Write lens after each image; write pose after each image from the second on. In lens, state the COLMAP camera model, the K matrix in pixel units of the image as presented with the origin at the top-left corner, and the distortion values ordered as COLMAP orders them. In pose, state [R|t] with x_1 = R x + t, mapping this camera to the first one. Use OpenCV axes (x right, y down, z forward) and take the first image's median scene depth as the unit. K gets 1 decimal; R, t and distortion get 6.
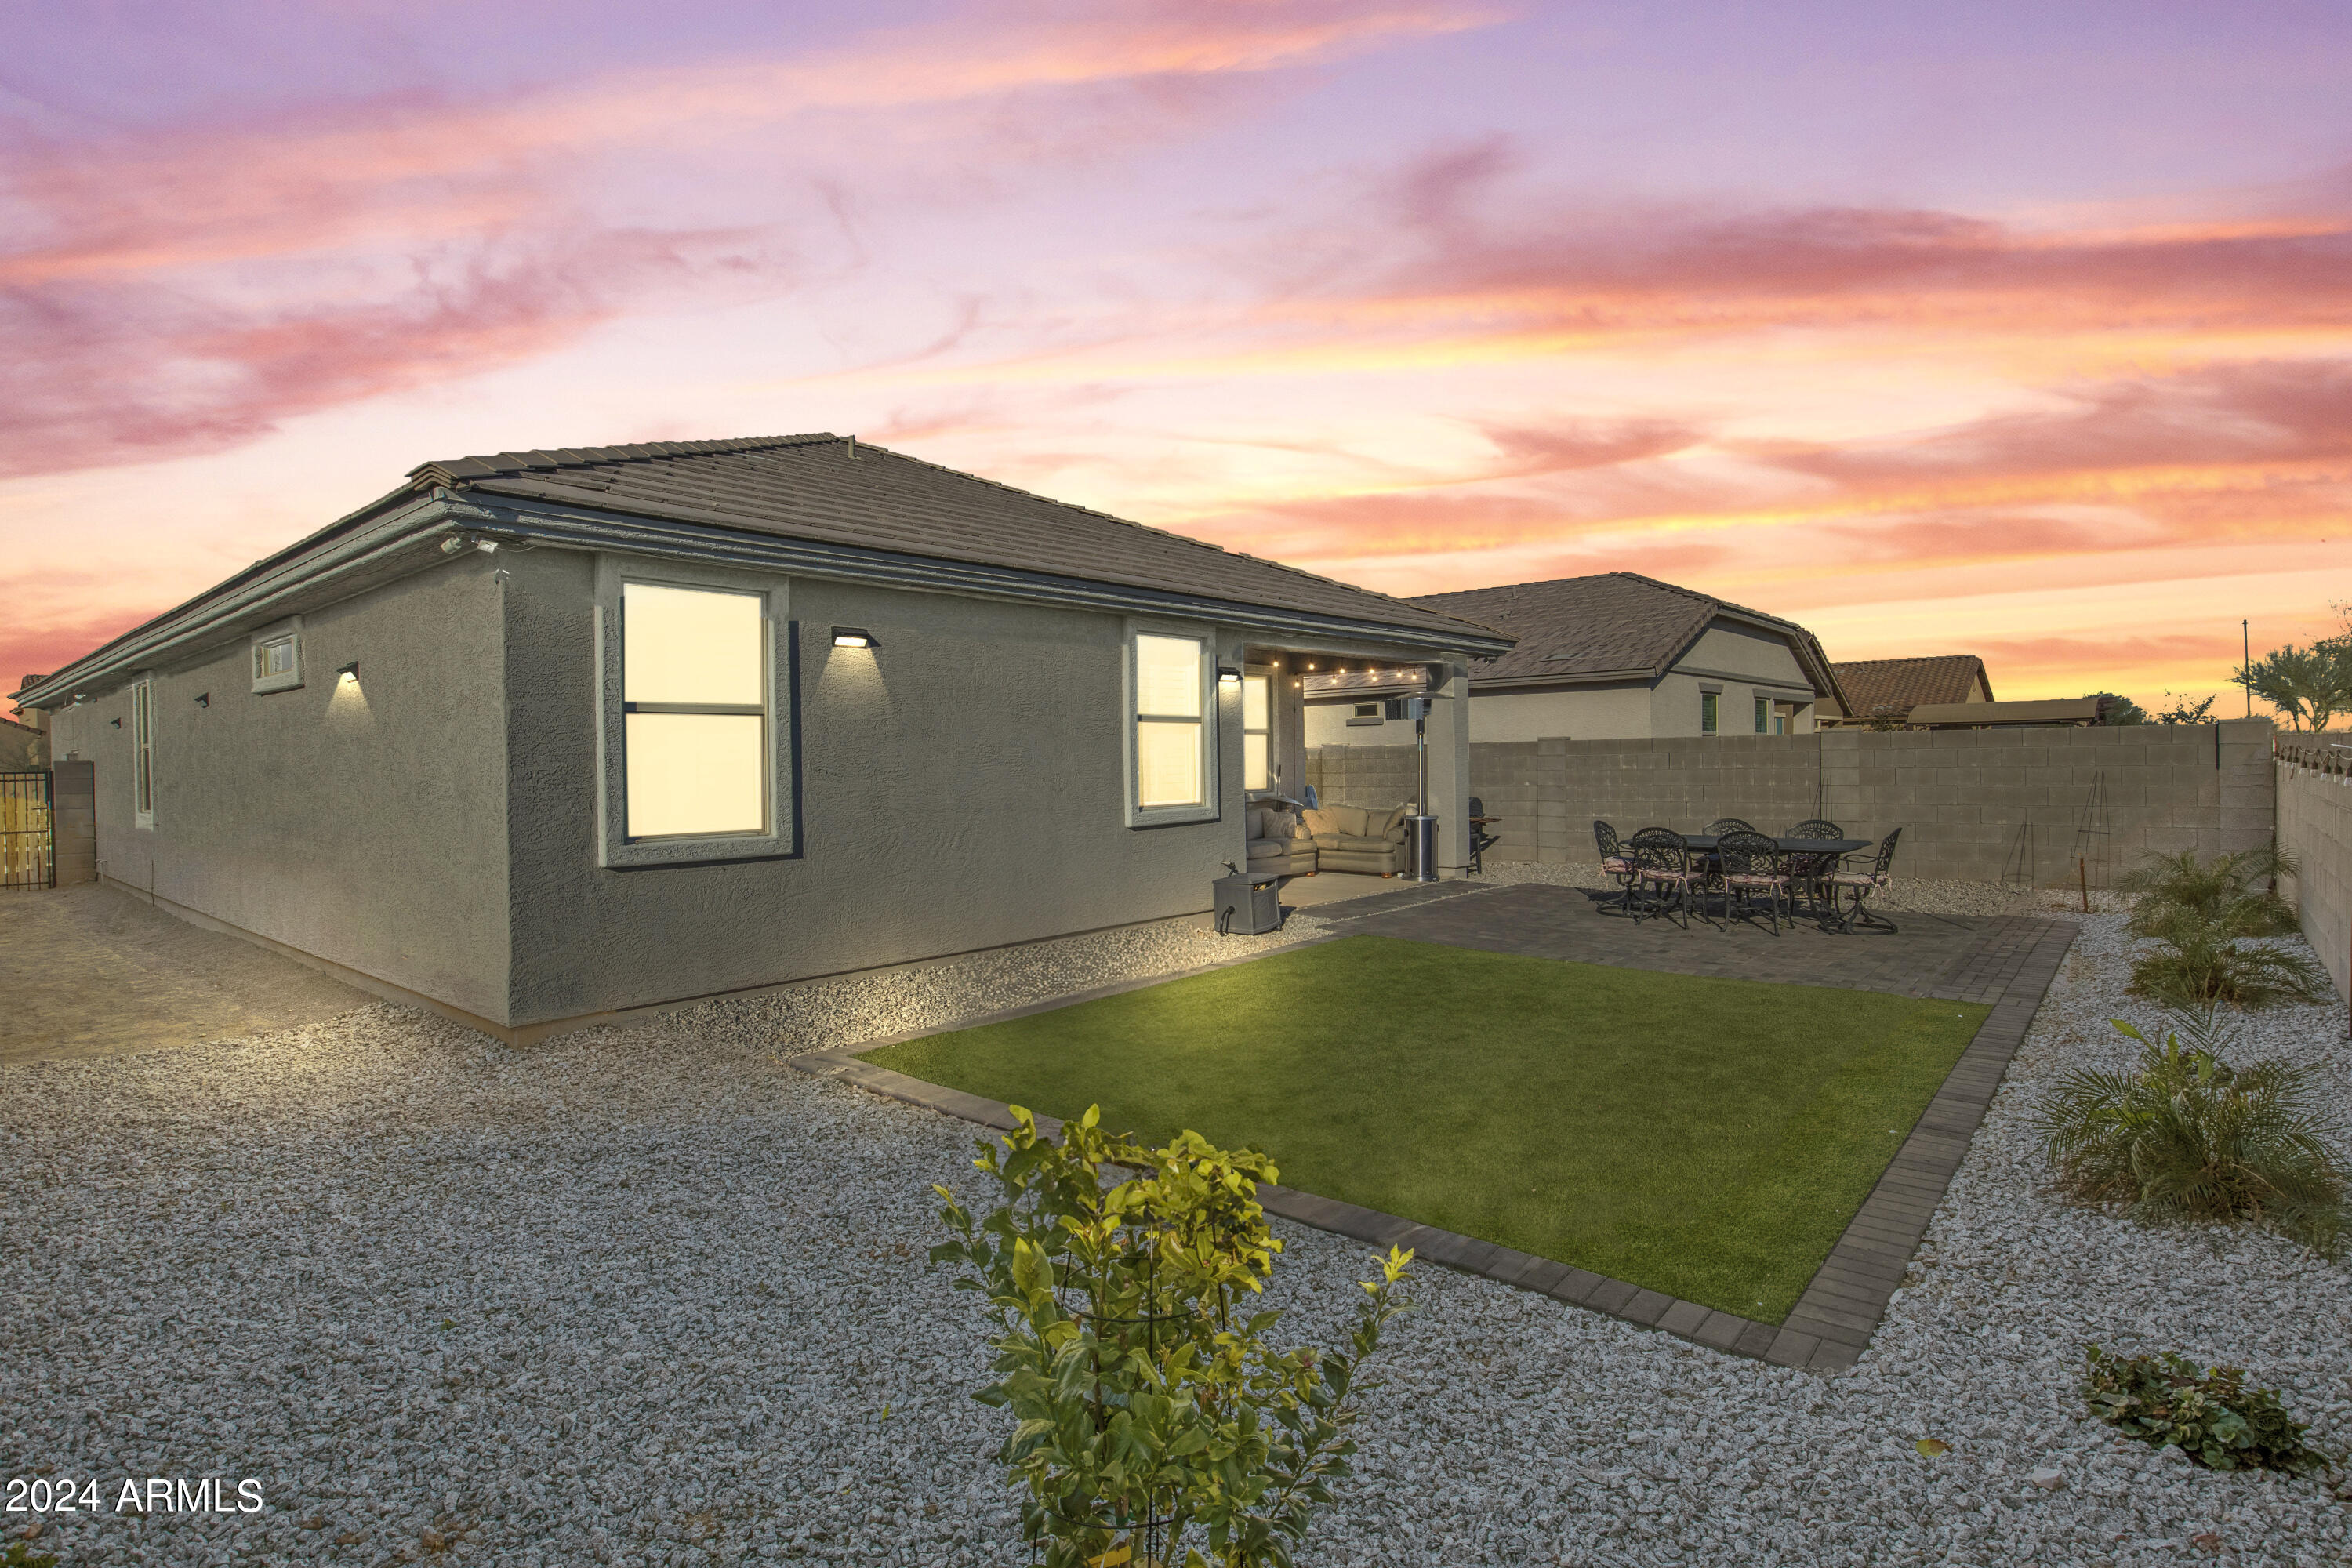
lens RADIAL K [[1185.3, 0, 1181.7], [0, 1185.3, 760.4], [0, 0, 1]] dist [-0.001700, 0.000130]
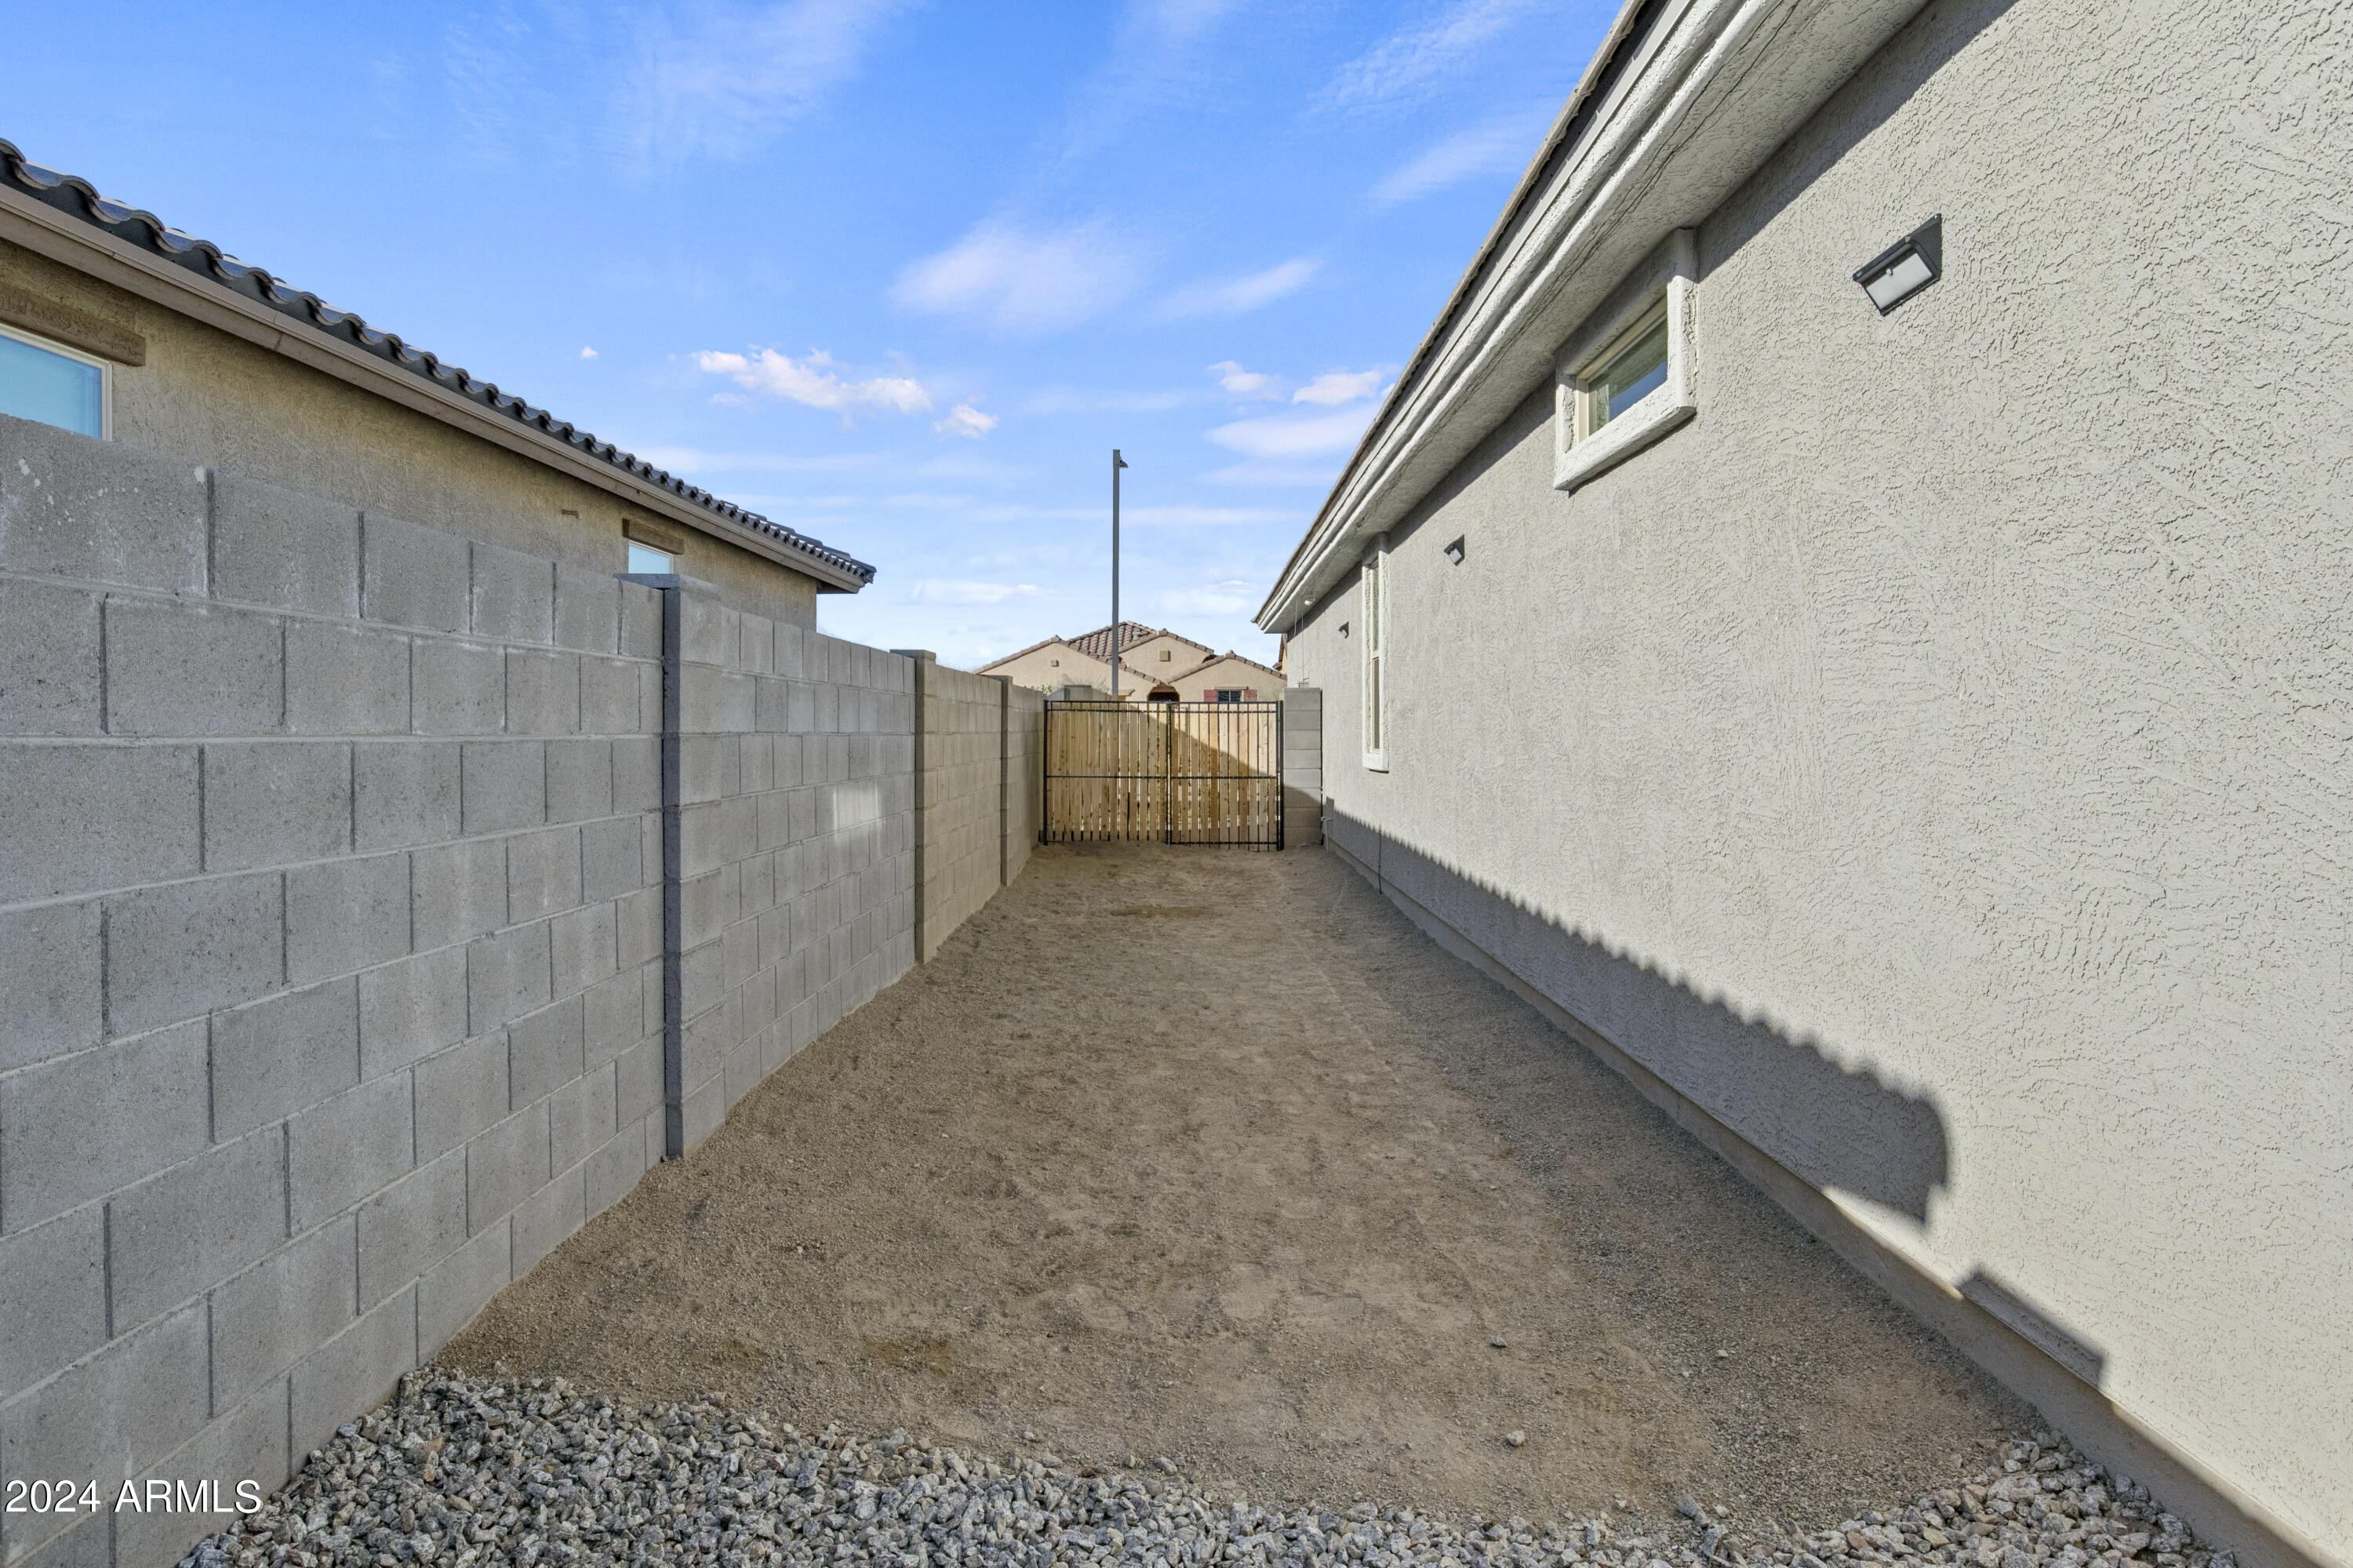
lens RADIAL K [[1460.1, 0, 1176.5], [0, 1460.1, 784.0], [0, 0, 1]] dist [-0.008268, -0.001429]
pose [[0.658899, 0.040552, -0.751138, -0.384656], [-0.010201, 0.998936, 0.044982, 0.030106], [0.752162, -0.021976, 0.658611, 0.436439]]
